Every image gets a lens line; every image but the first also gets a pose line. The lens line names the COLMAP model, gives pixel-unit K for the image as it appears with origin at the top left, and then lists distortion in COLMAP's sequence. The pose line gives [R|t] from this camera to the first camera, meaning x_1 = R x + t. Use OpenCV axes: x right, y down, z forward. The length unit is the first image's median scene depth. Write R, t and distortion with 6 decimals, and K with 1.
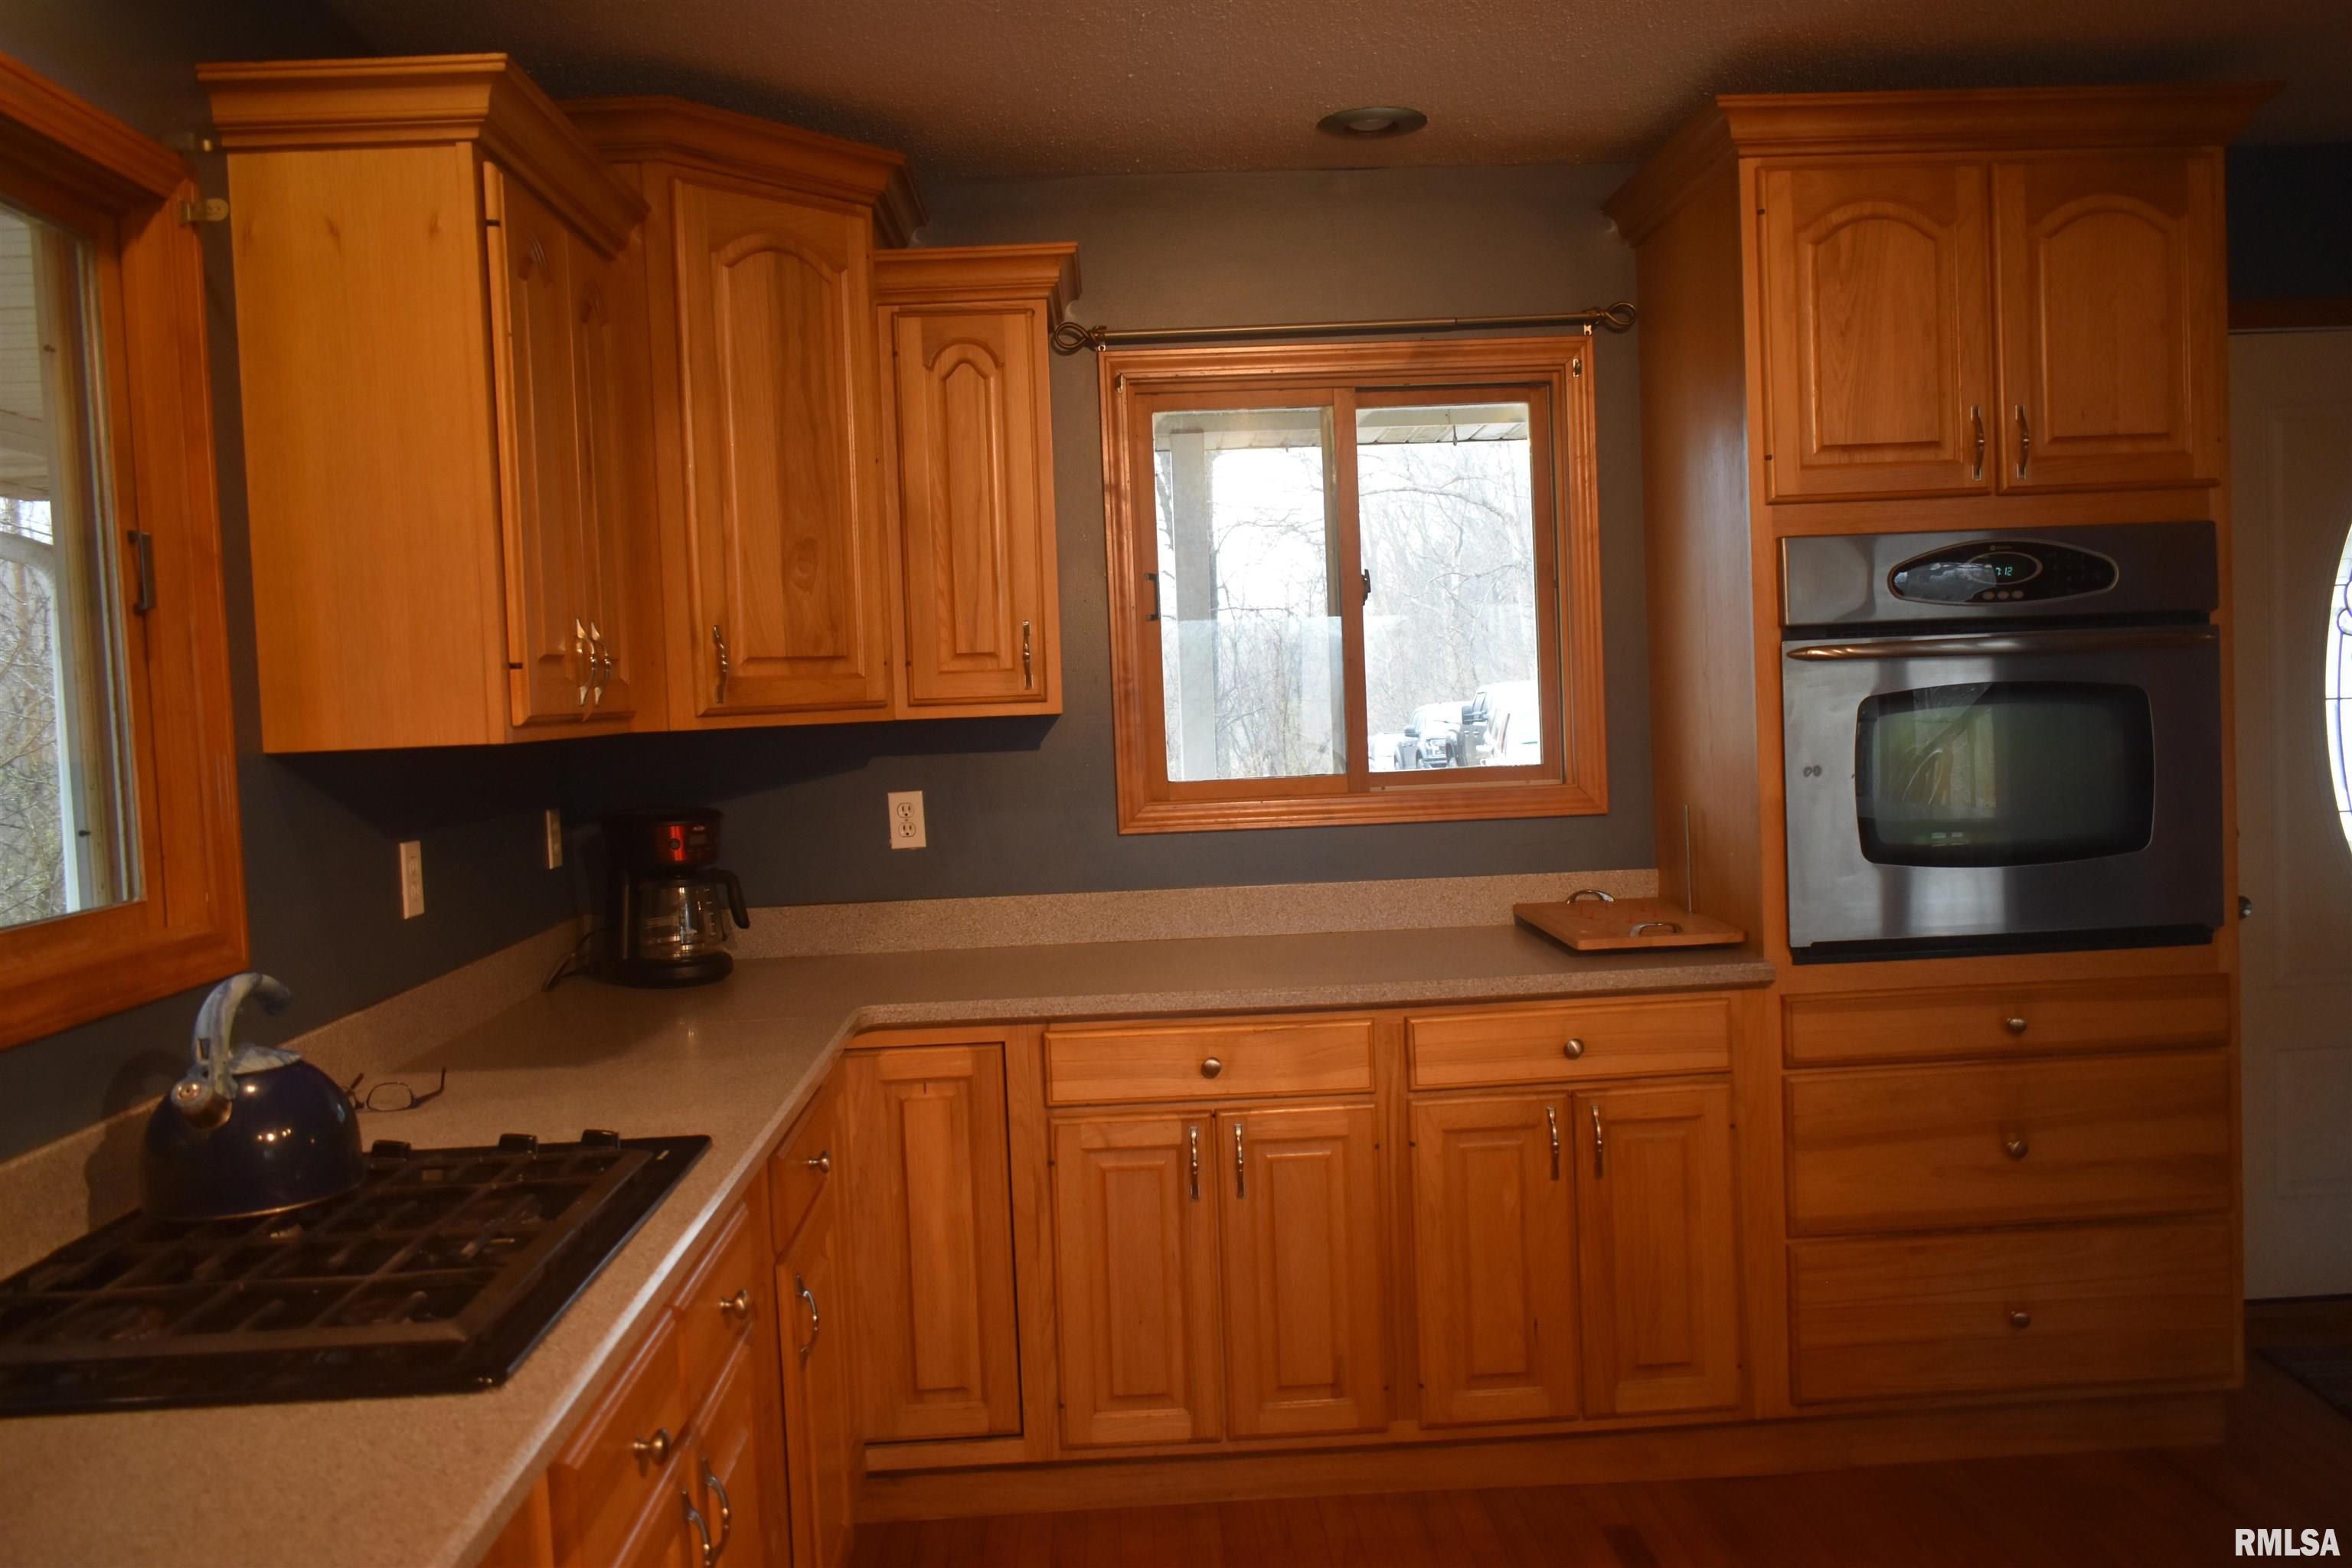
lens RADIAL K [[1822.6, 0, 1181.2], [0, 1822.6, 778.0], [0, 0, 1]] dist [-0.016607, 0.005587]
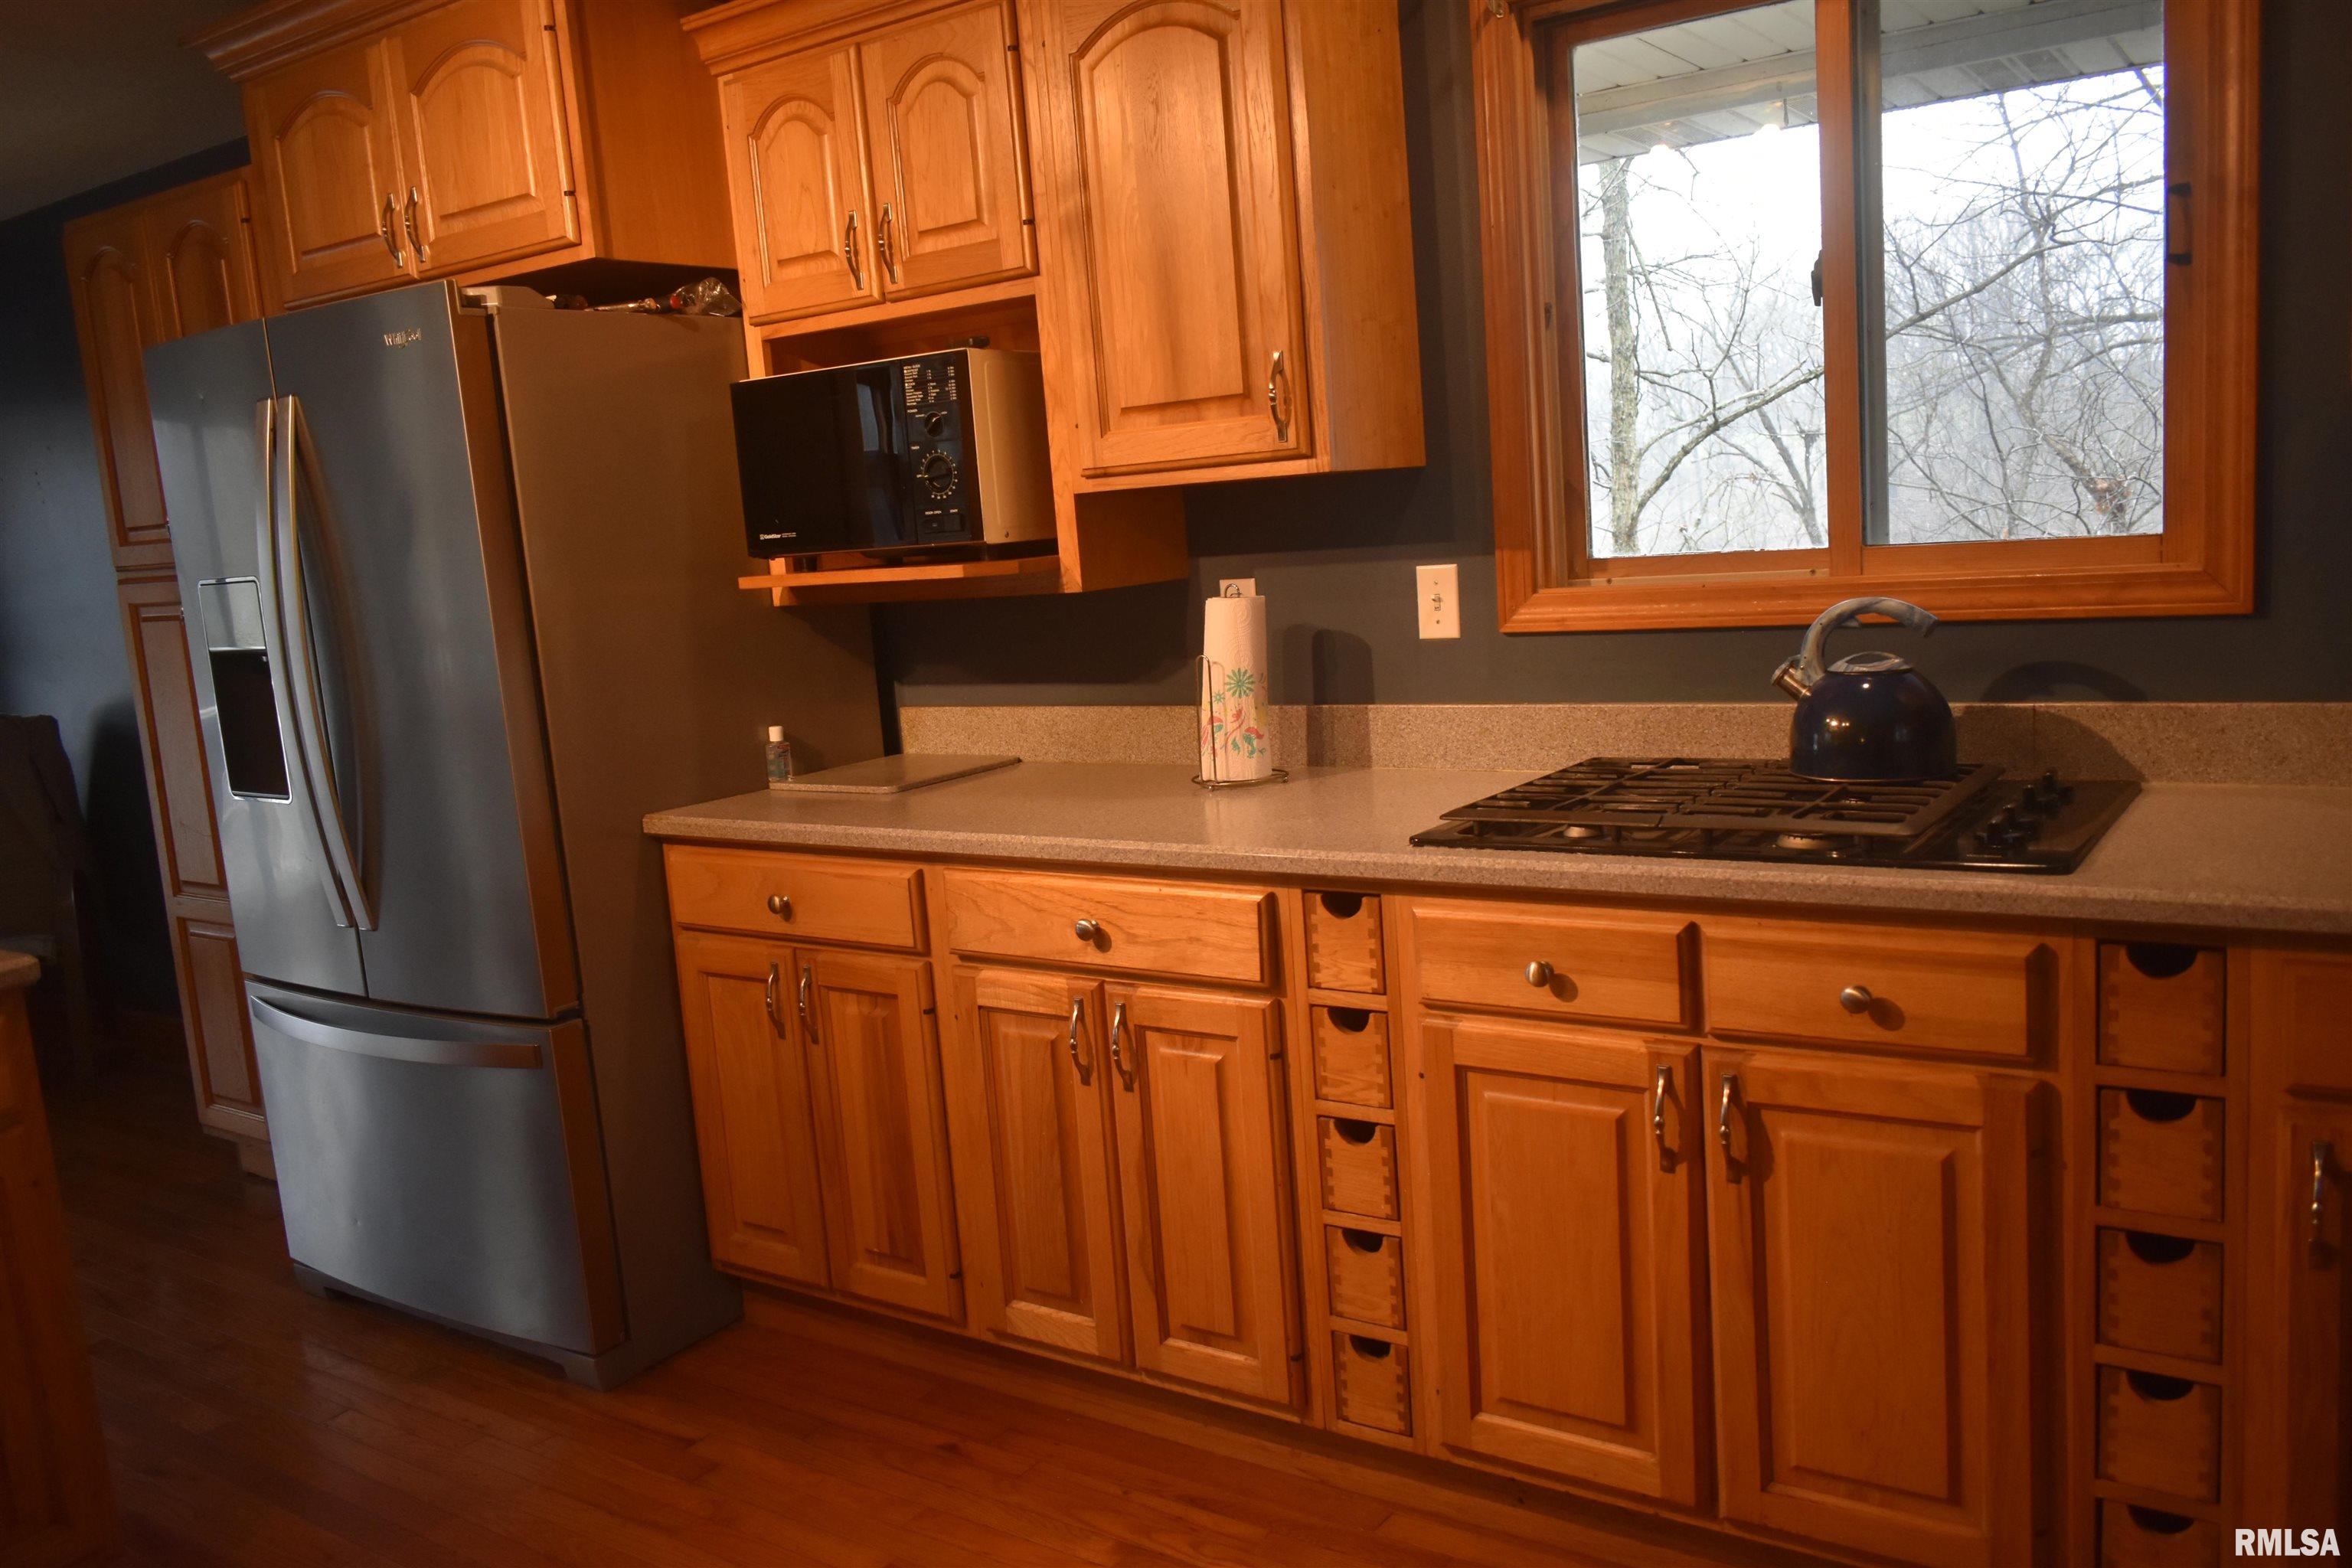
lens RADIAL K [[1819.0, 0, 1180.5], [0, 1819.0, 777.4], [0, 0, 1]] dist [-0.017919, 0.008739]
pose [[-0.602666, 0.199166, -0.772740, 0.450406], [0.058379, 0.976762, 0.206221, -0.033064], [0.795855, 0.079171, -0.600289, 0.812833]]
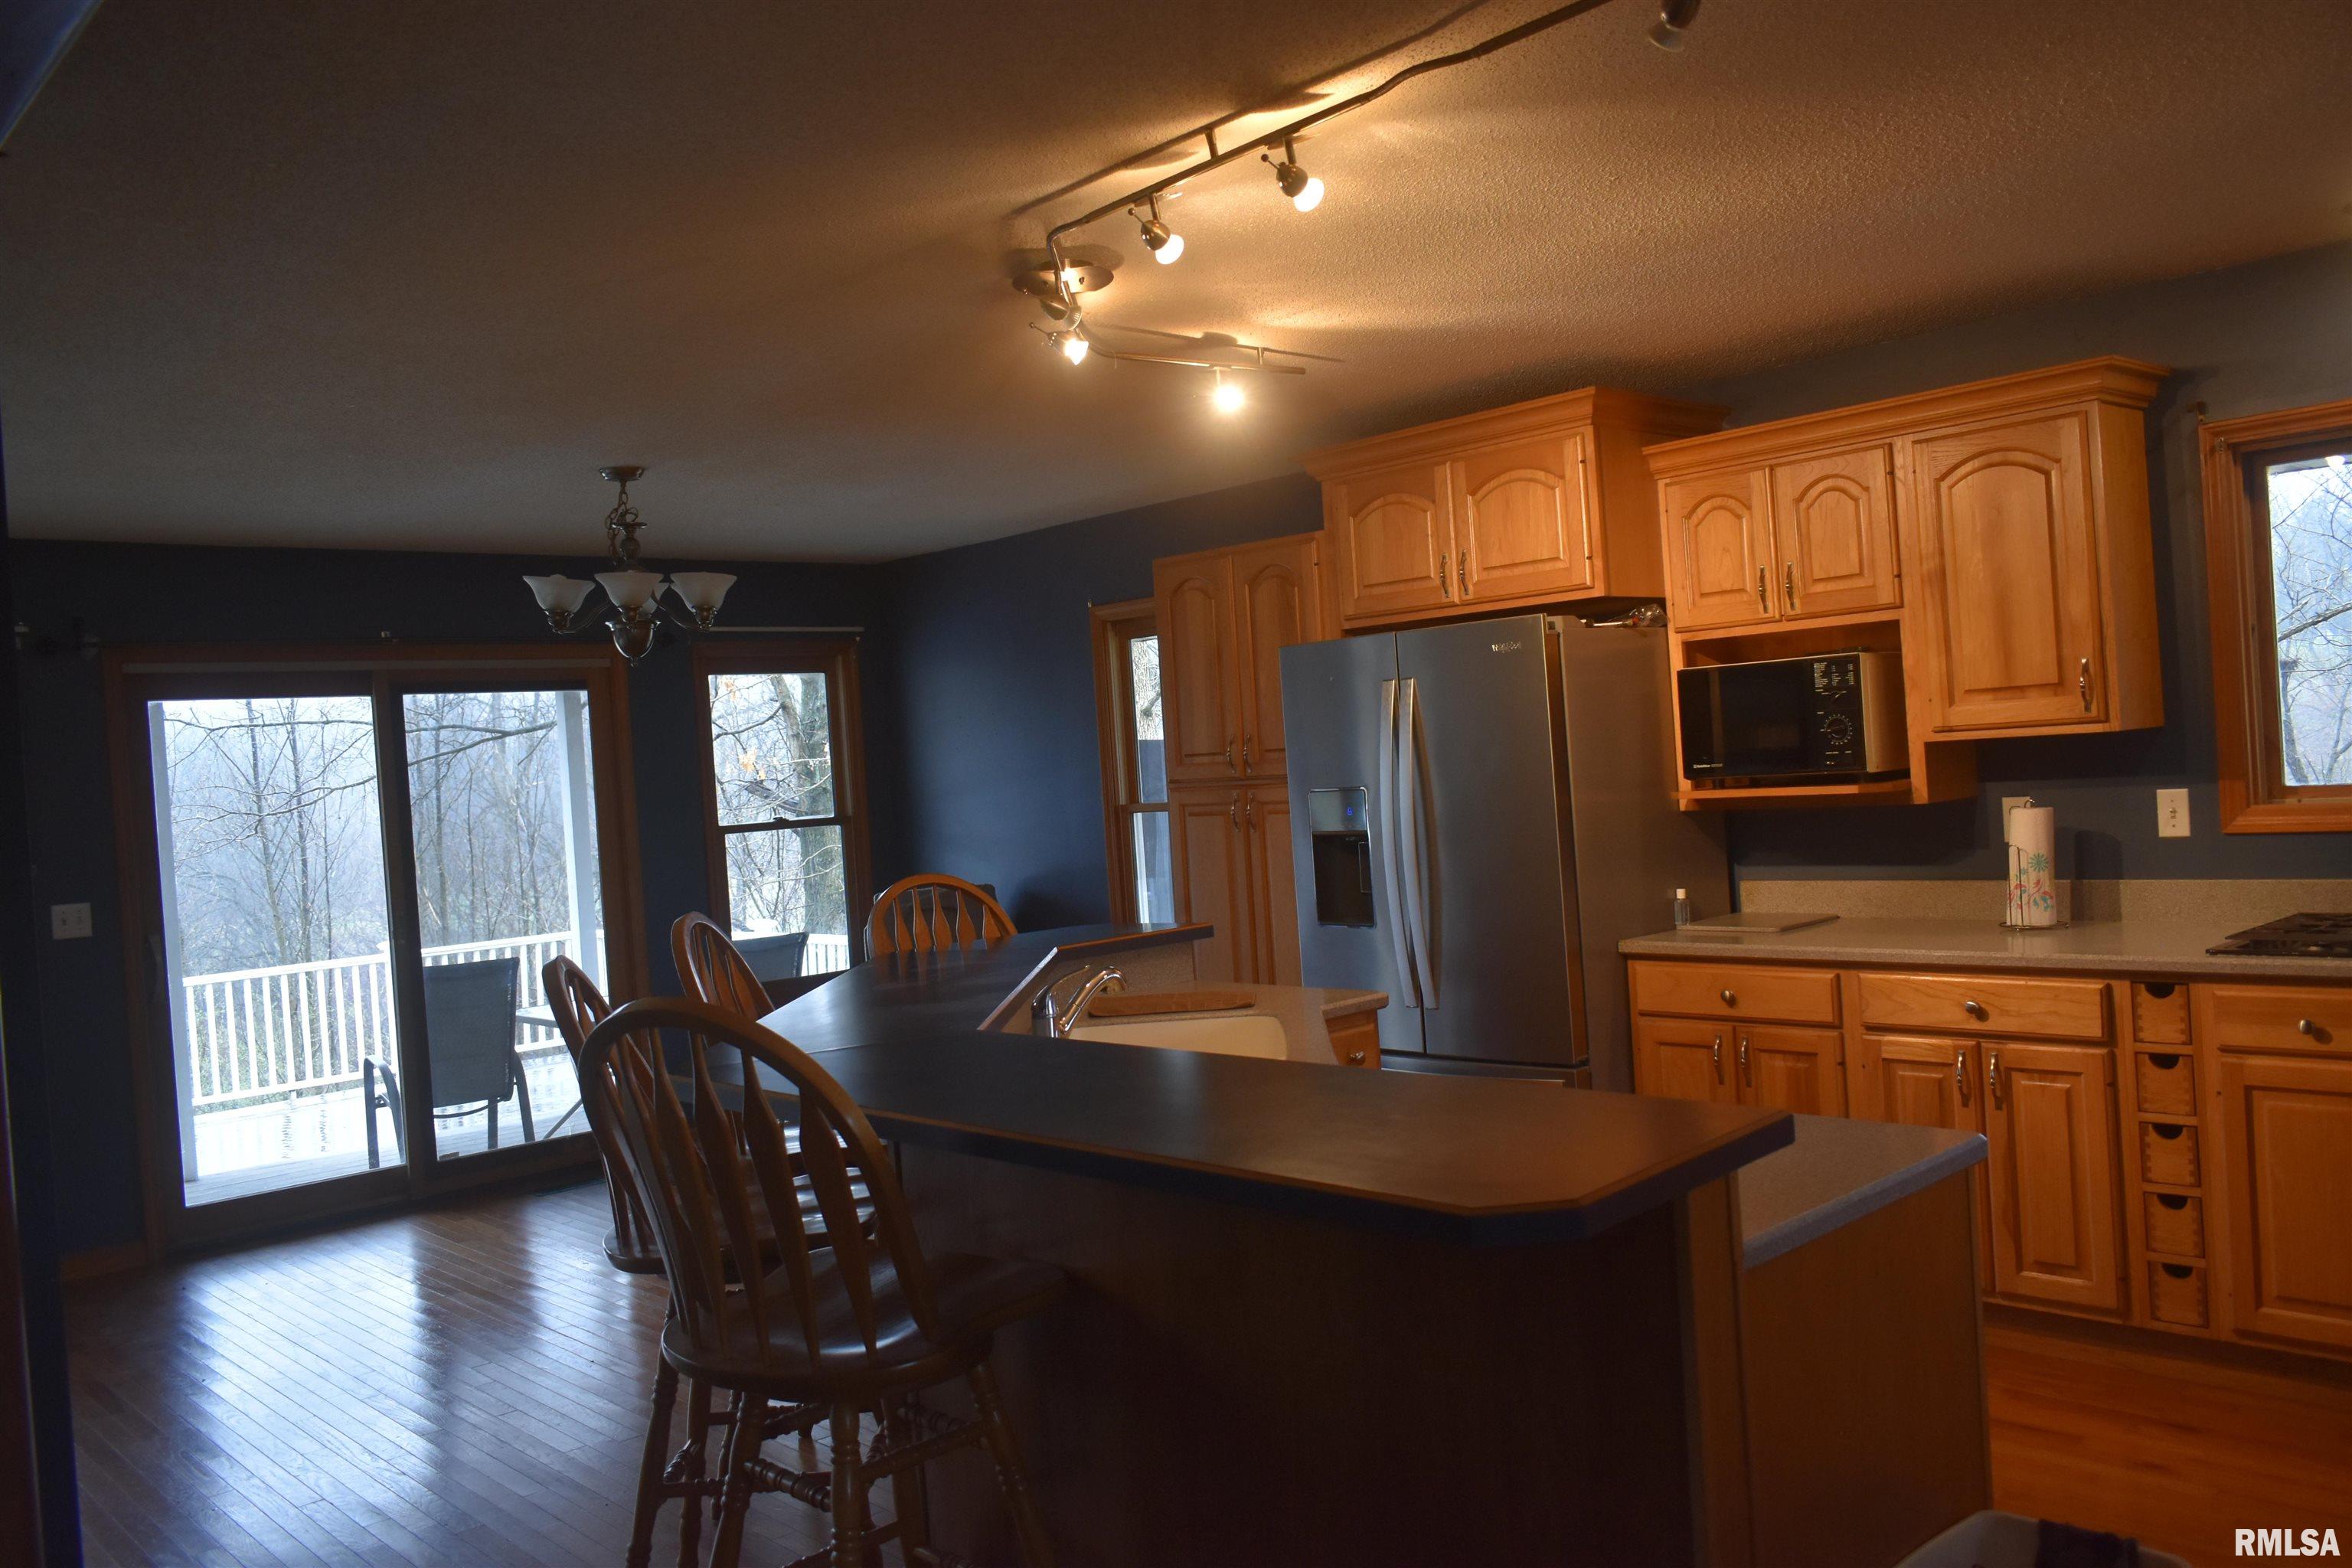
lens RADIAL K [[1819.0, 0, 1180.5], [0, 1819.0, 777.4], [0, 0, 1]] dist [-0.017919, 0.008739]
pose [[-0.753447, 0.095054, -0.650601, 1.144435], [0.063105, 0.995381, 0.072346, -0.101384], [0.654473, 0.013453, -0.755966, 0.918285]]
